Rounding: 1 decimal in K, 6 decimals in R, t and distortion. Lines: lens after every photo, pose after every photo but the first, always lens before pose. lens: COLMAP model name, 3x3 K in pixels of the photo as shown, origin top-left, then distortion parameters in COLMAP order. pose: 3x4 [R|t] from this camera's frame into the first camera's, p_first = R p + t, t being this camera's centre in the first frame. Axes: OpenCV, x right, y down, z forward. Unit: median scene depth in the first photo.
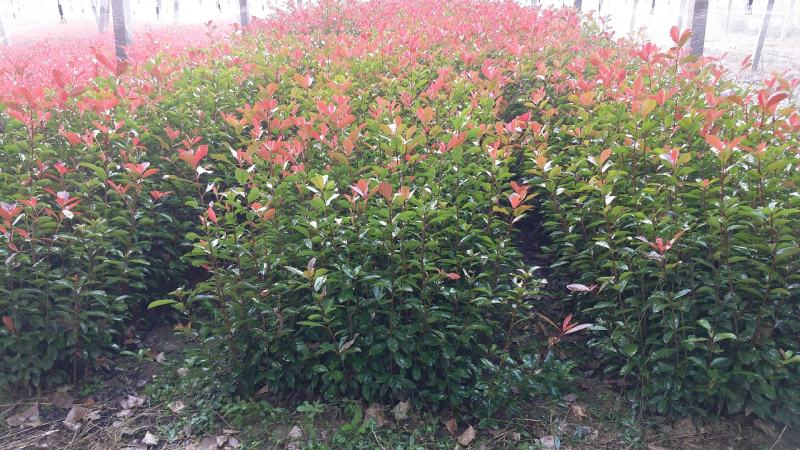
lens RADIAL K [[574.3, 0, 395.2], [0, 574.3, 211.5], [0, 0, 1]] dist [0.043734, -0.063867]
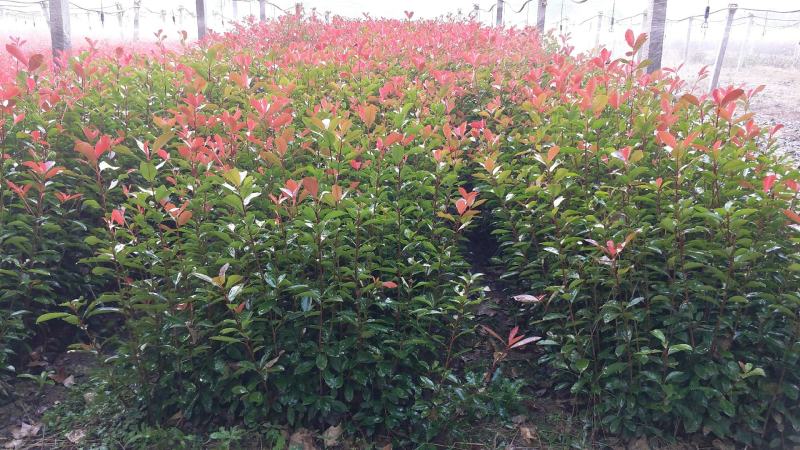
lens RADIAL K [[572.7, 0, 400.0], [0, 572.7, 225.0], [0, 0, 1]] dist [0.042446, -0.060886]
pose [[0.998332, 0.004190, 0.057580, 0.062536], [-0.002845, 0.999722, -0.023421, 0.037383], [-0.057662, 0.023218, 0.998066, 0.093067]]
